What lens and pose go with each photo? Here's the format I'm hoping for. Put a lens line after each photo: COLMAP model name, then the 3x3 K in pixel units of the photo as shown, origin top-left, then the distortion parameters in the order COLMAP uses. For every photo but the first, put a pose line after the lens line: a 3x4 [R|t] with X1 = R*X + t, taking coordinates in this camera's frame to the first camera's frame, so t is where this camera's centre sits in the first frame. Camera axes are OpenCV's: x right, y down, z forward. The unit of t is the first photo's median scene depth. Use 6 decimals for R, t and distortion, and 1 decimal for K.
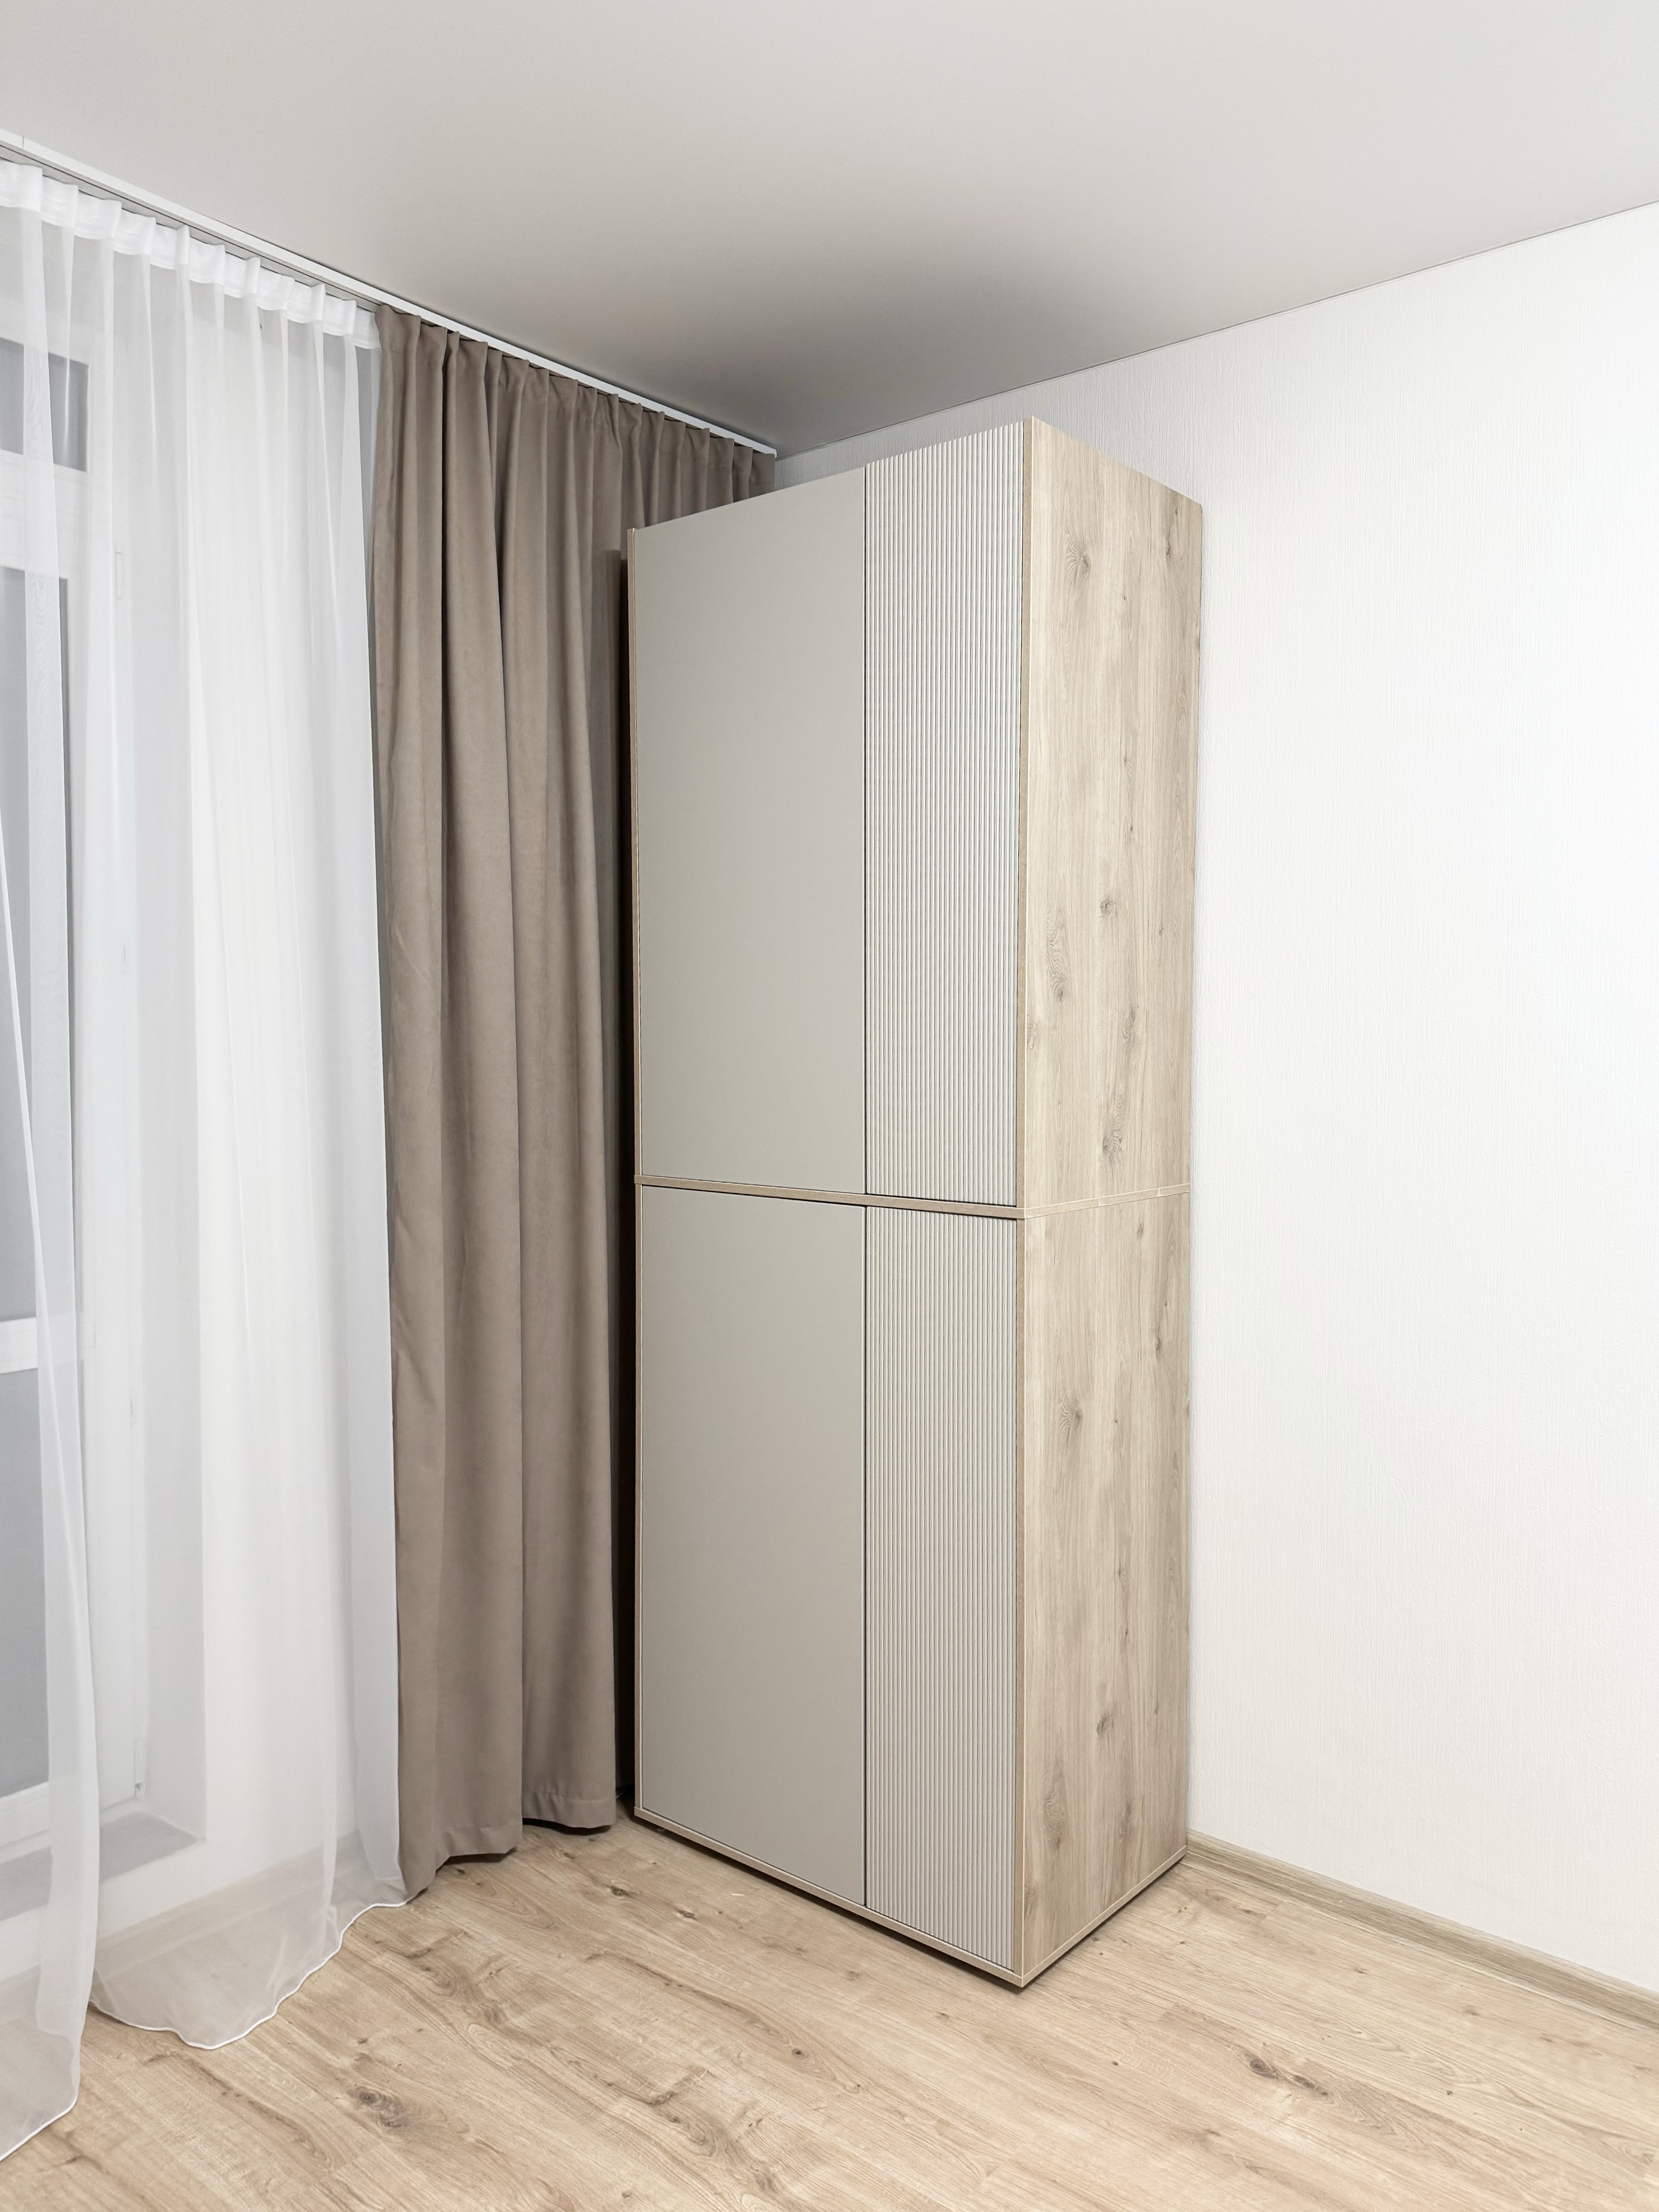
lens RADIAL K [[1635.6, 0, 815.0], [0, 1635.6, 1105.7], [0, 0, 1]] dist [0.062552, -0.061206]
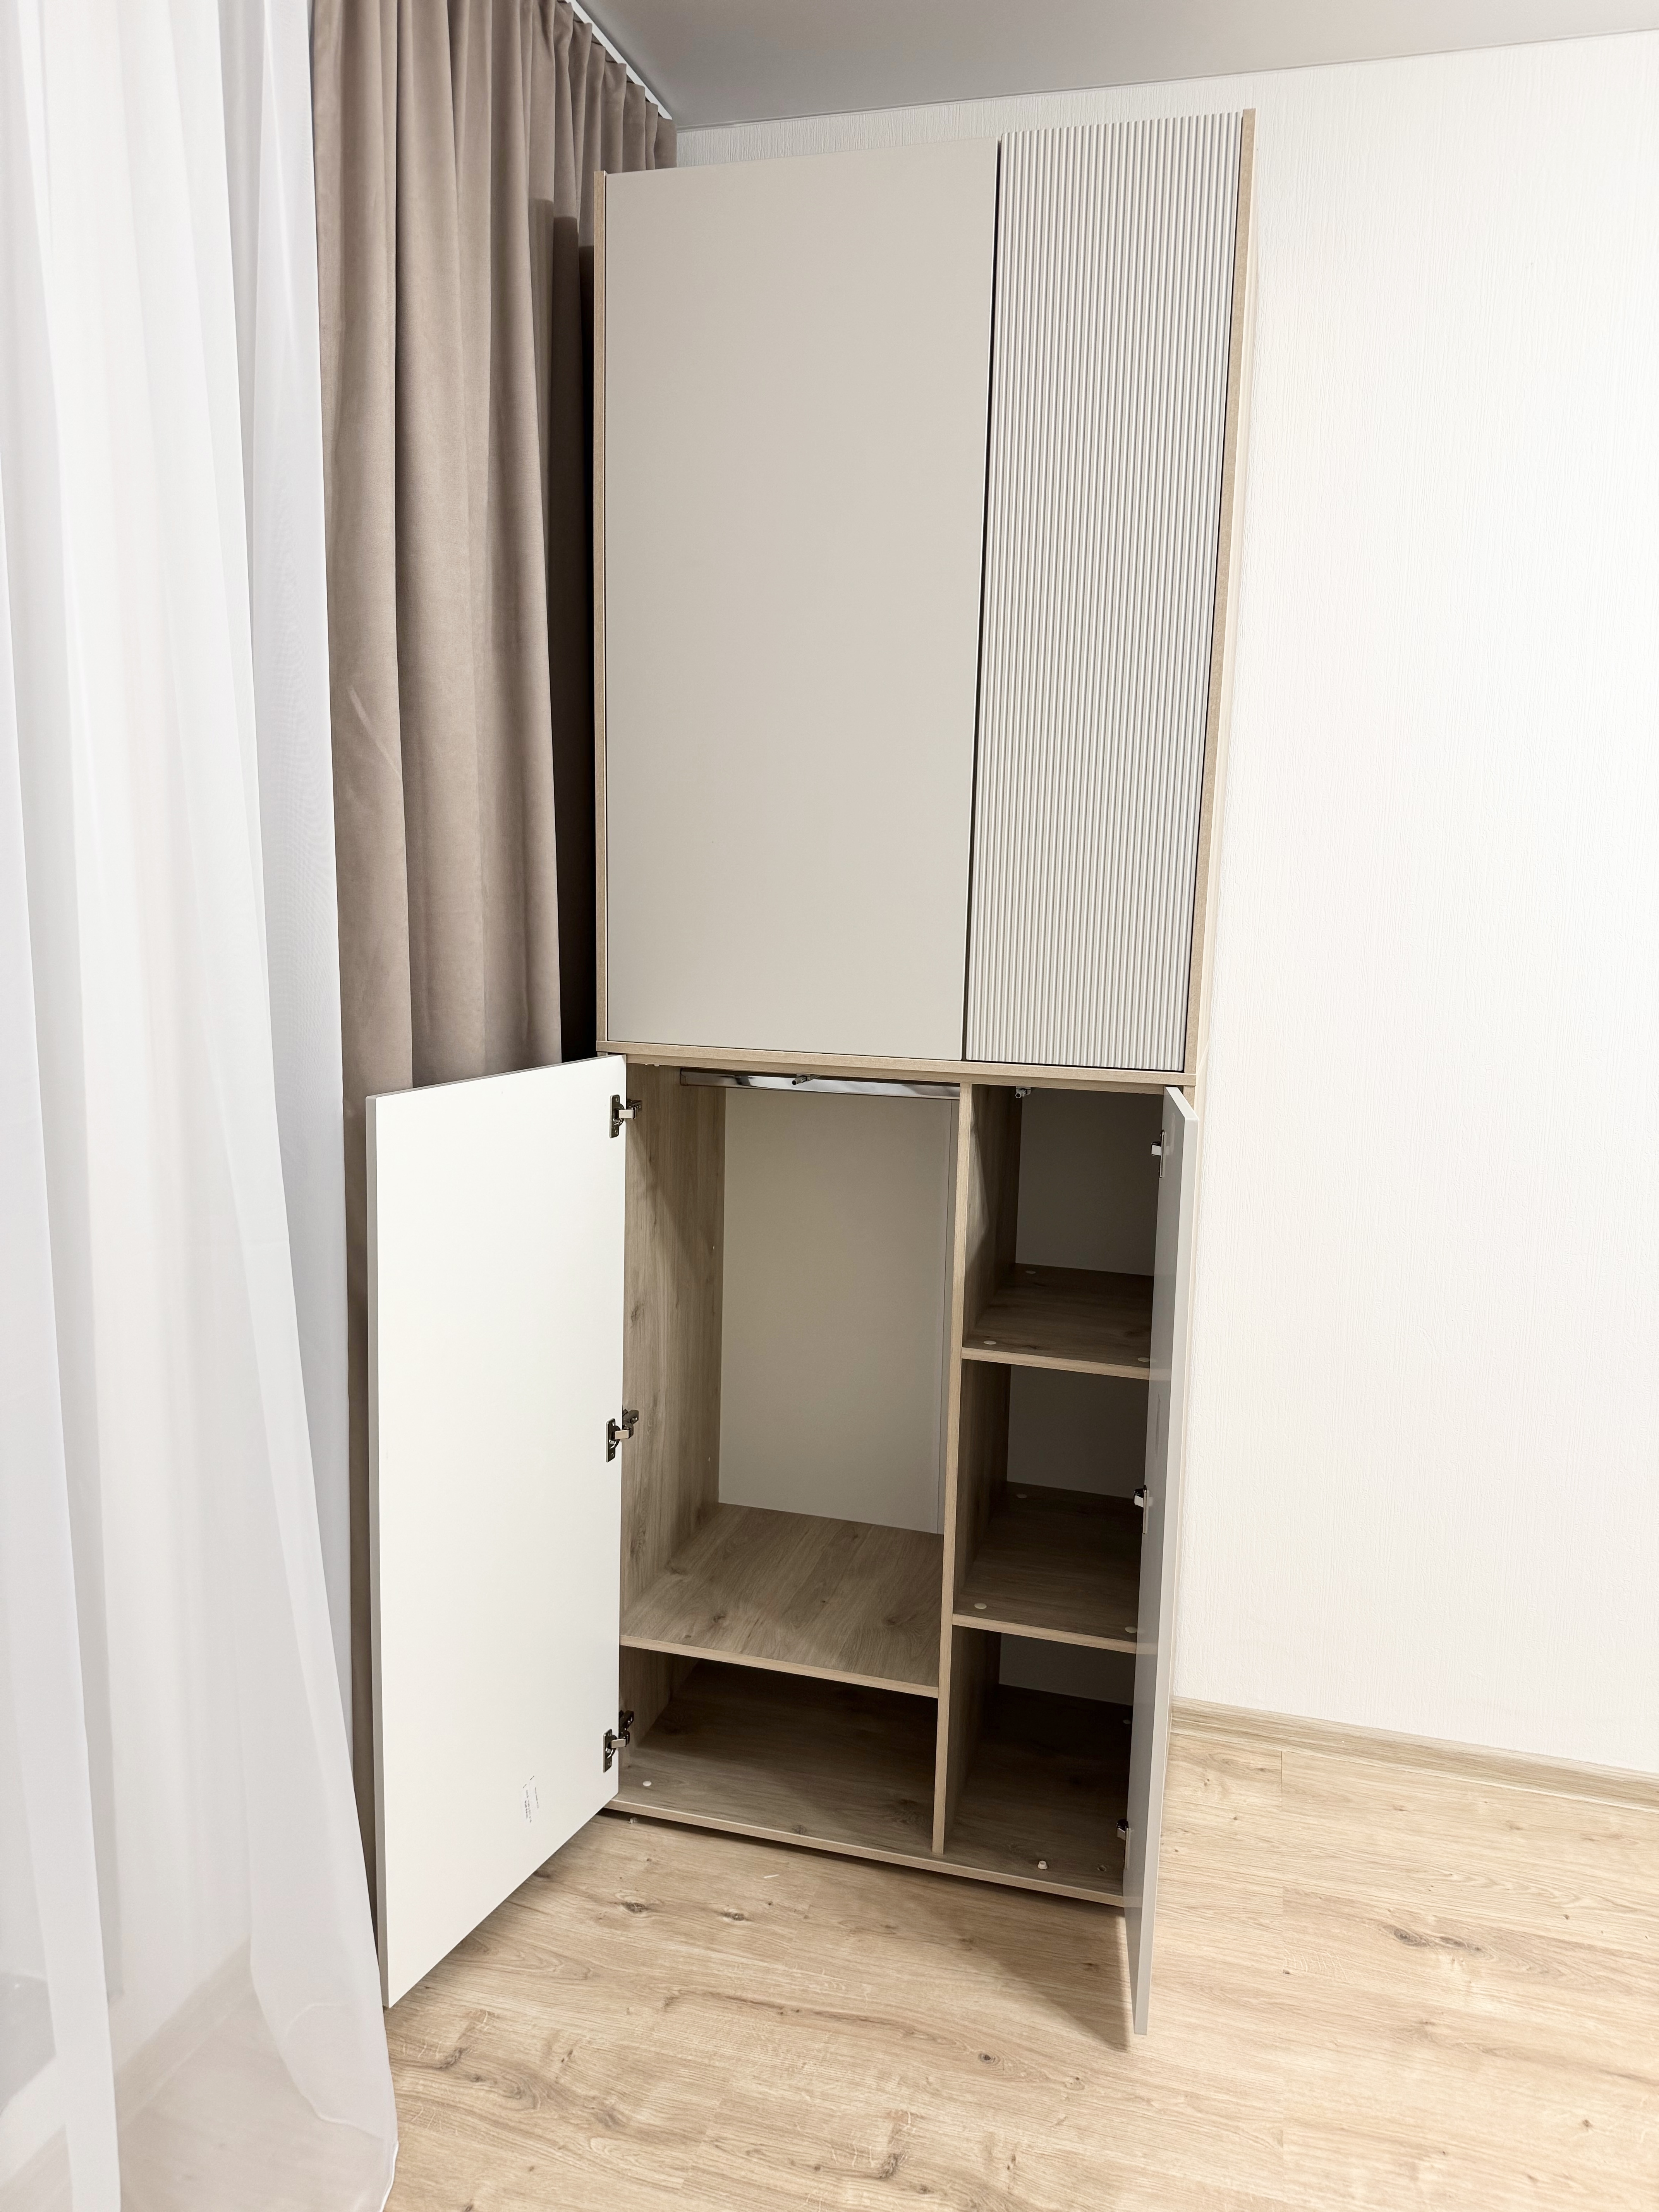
lens RADIAL K [[1560.1, 0, 835.3], [0, 1560.1, 1102.8], [0, 0, 1]] dist [0.036604, -0.037315]
pose [[0.906499, -0.033807, 0.420852, -0.387694], [-0.007869, 0.995263, 0.096901, -0.000145], [-0.422135, -0.091152, 0.901939, 0.325454]]
